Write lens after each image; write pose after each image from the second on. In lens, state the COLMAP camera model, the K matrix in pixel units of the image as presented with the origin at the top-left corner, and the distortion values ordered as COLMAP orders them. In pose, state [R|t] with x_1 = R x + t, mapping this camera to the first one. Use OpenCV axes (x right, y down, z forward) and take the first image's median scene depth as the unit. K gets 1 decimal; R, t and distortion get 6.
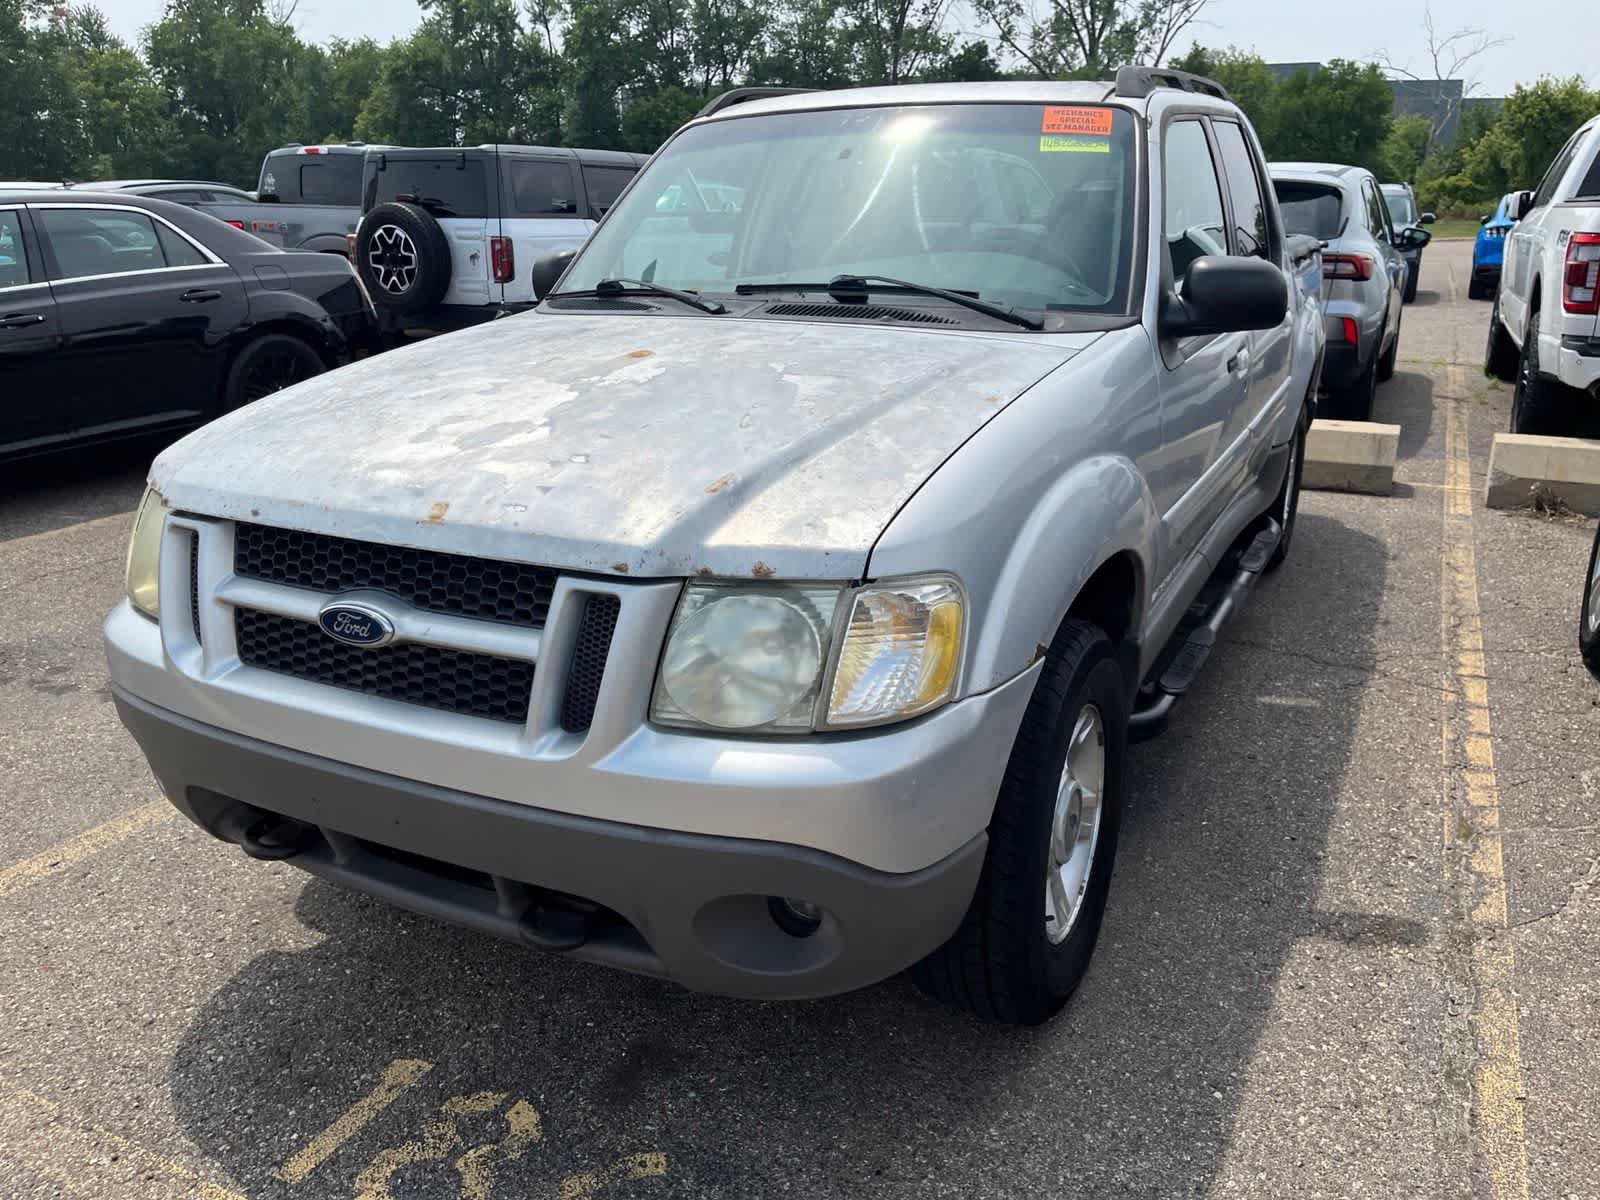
lens RADIAL K [[1210.2, 0, 813.8], [0, 1210.2, 621.0], [0, 0, 1]] dist [0.070384, -0.102996]
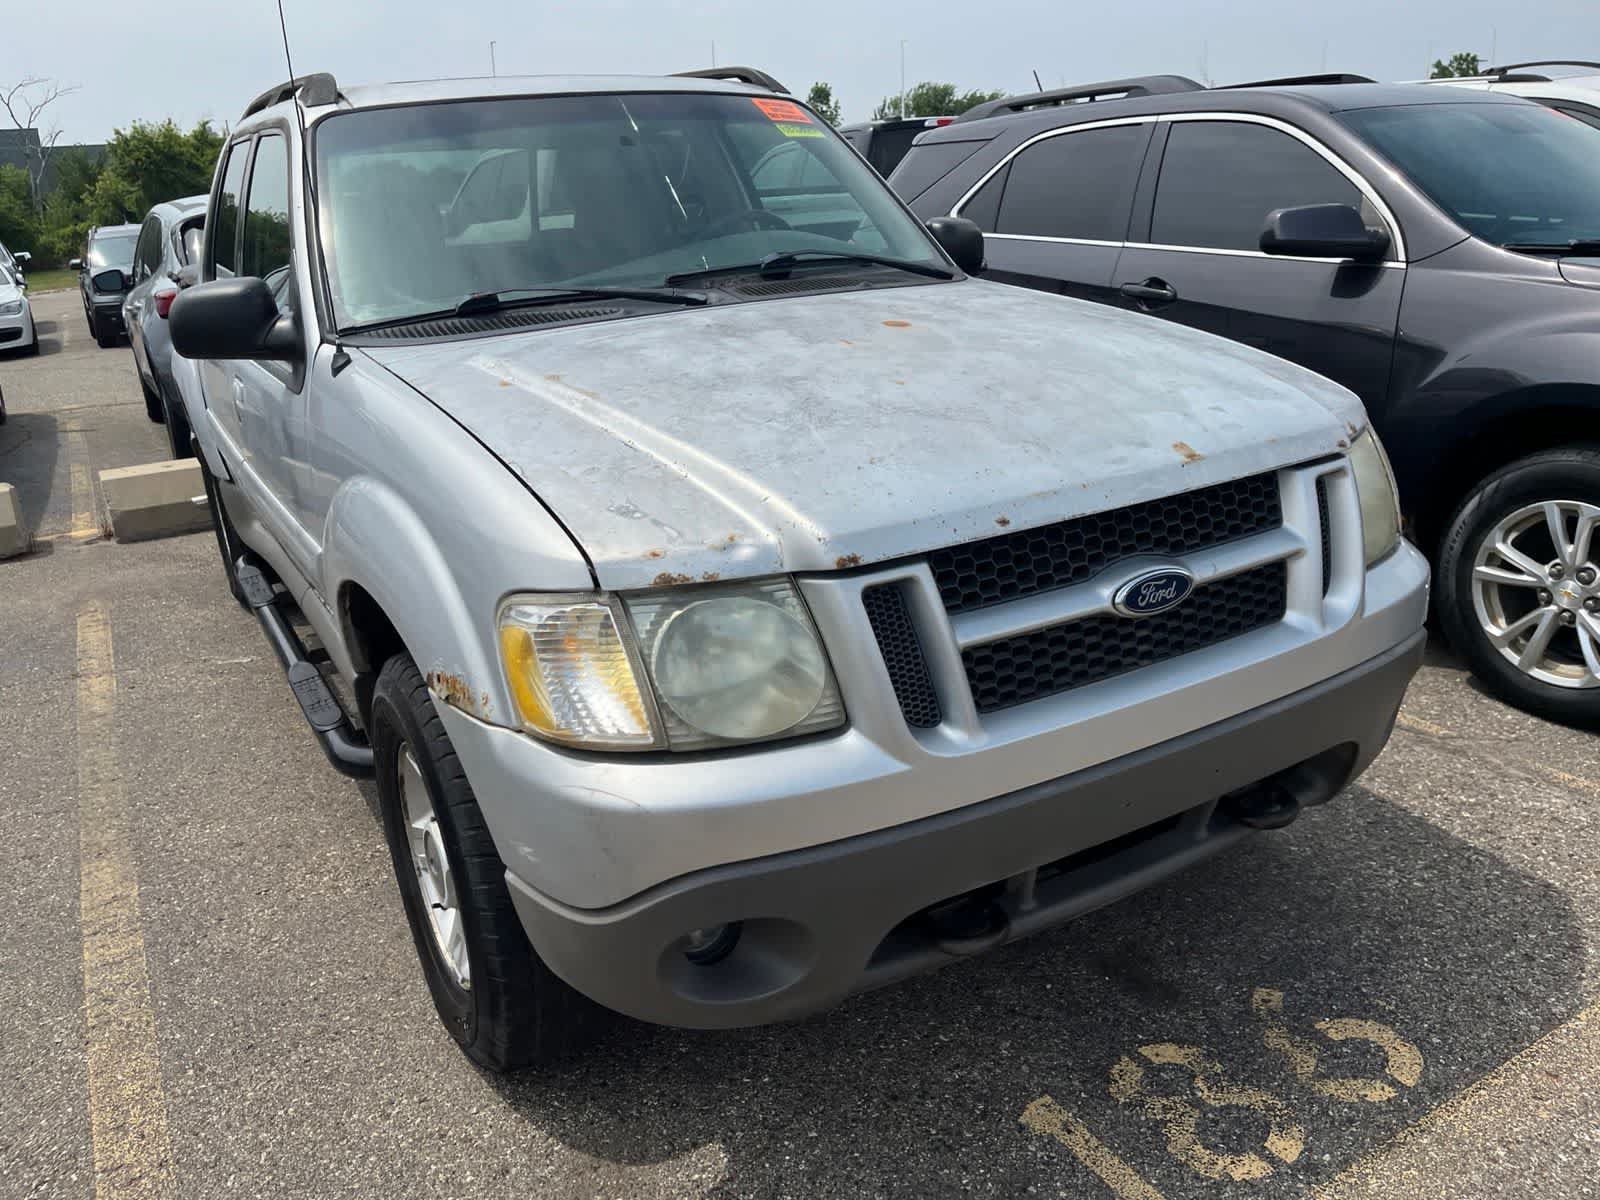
lens RADIAL K [[1210.2, 0, 776.9], [0, 1210.2, 603.5], [0, 0, 1]] dist [0.070384, -0.102996]
pose [[0.557643, -0.295266, 0.775791, -0.457613], [0.331181, 0.936130, 0.118236, -0.070430], [-0.761153, 0.190993, 0.619813, 0.229106]]
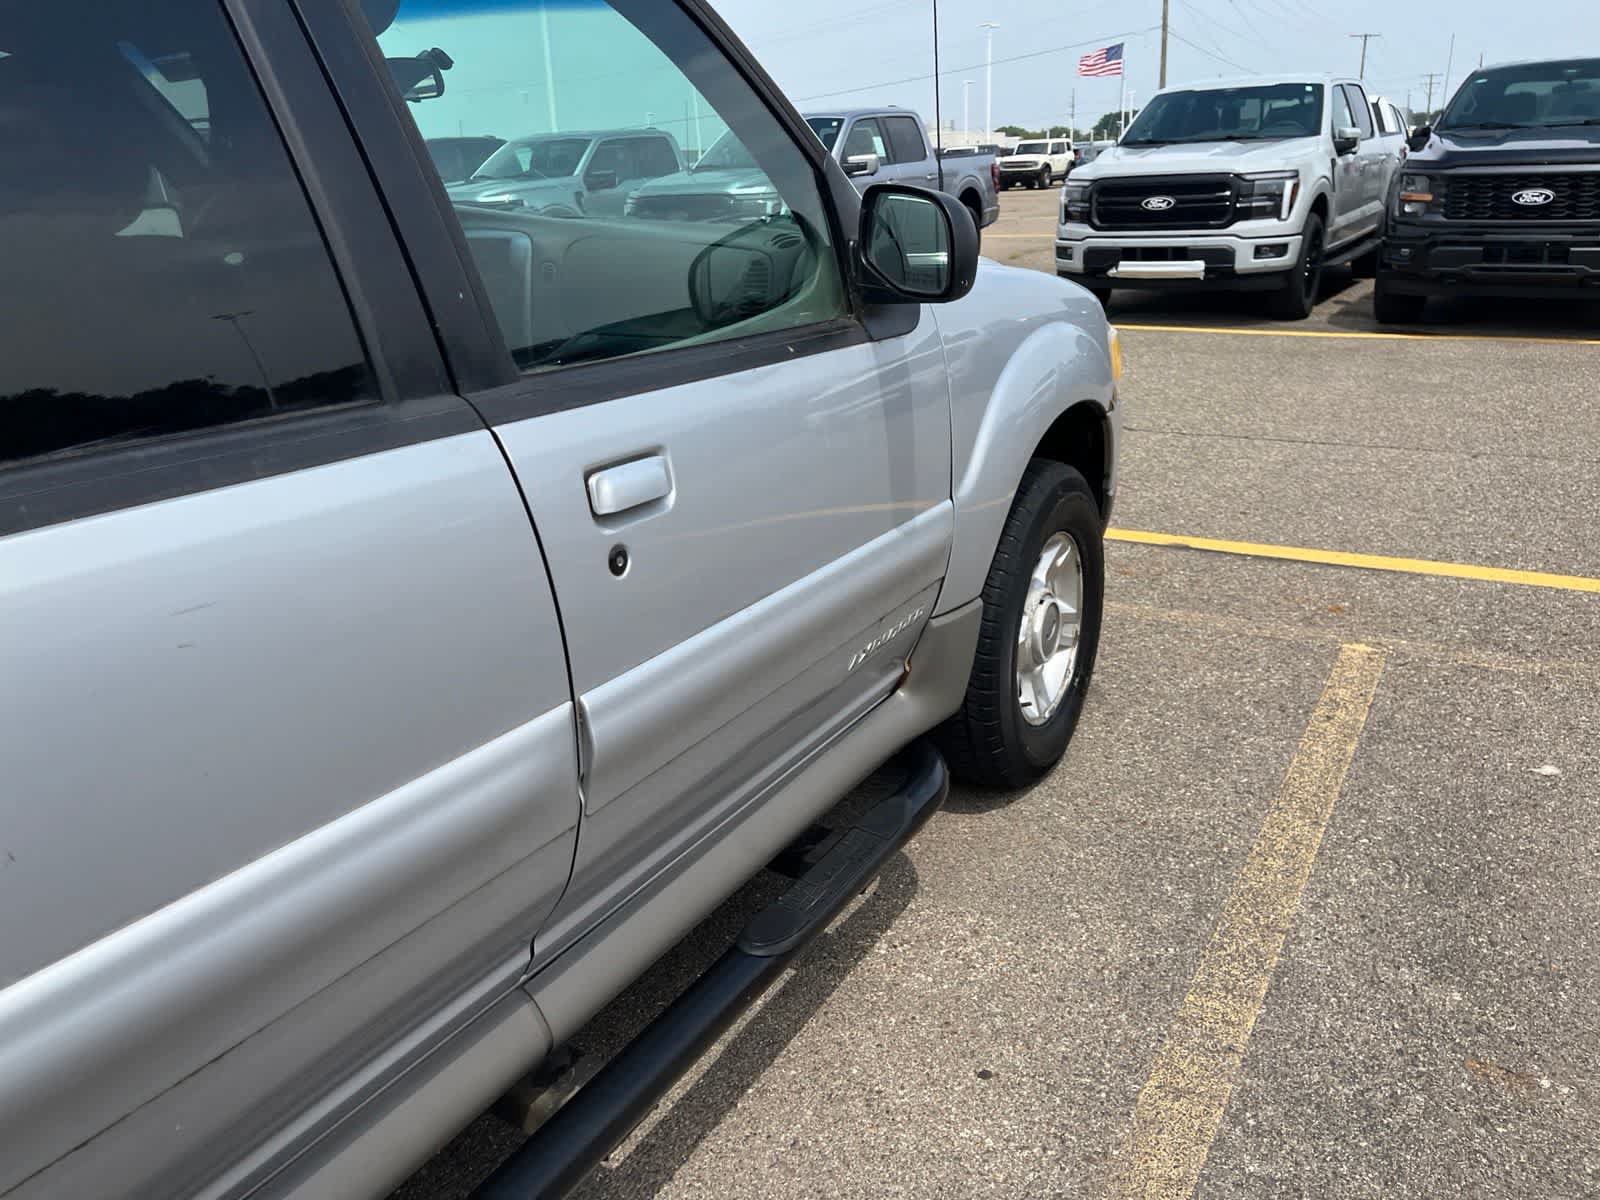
lens RADIAL K [[1210.2, 0, 786.9], [0, 1210.2, 610.1], [0, 0, 1]] dist [0.070384, -0.102996]
pose [[-0.995748, 0.017194, 0.090496, -0.144010], [0.070377, 0.775862, 0.626965, -0.340651], [-0.059432, 0.630668, -0.773773, 1.049400]]
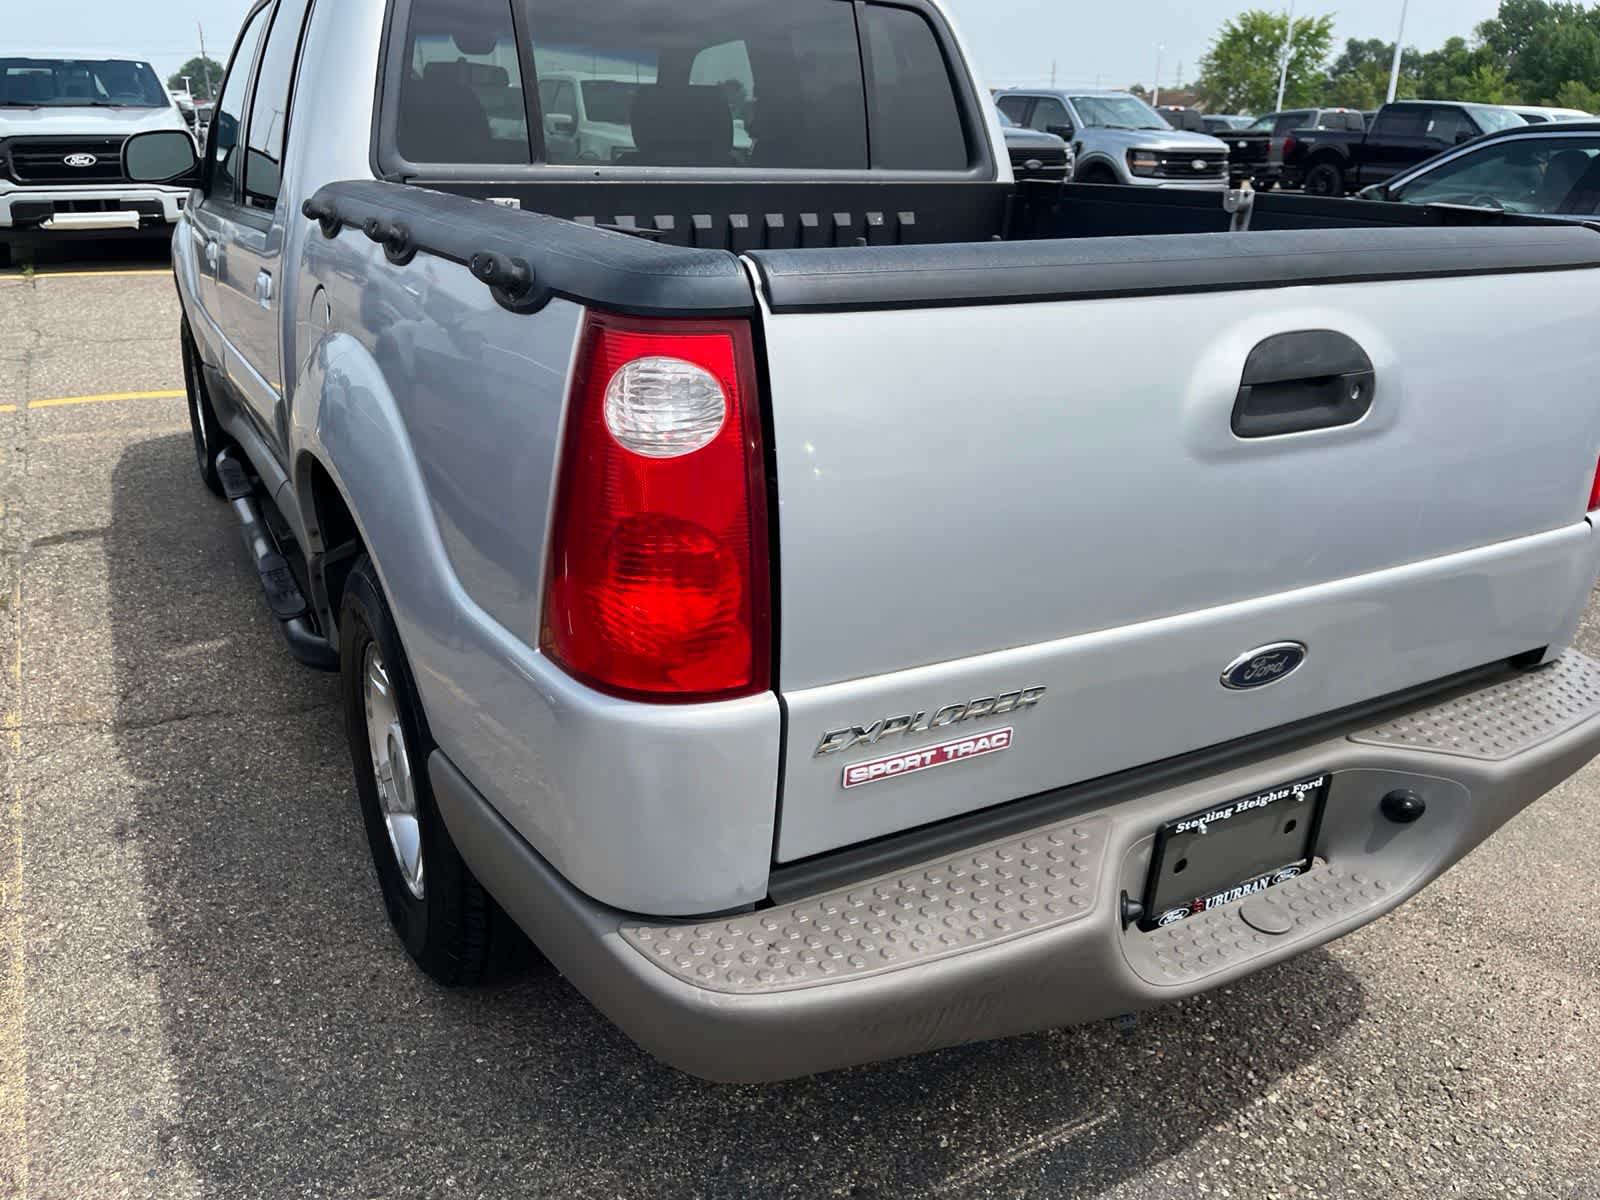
lens RADIAL K [[1210.2, 0, 796.4], [0, 1210.2, 610.3], [0, 0, 1]] dist [0.070384, -0.102996]
pose [[-0.556445, 0.297422, -0.775828, 0.637211], [-0.292523, 0.803831, 0.517963, -0.427534], [0.777688, 0.515165, -0.360285, 1.261668]]
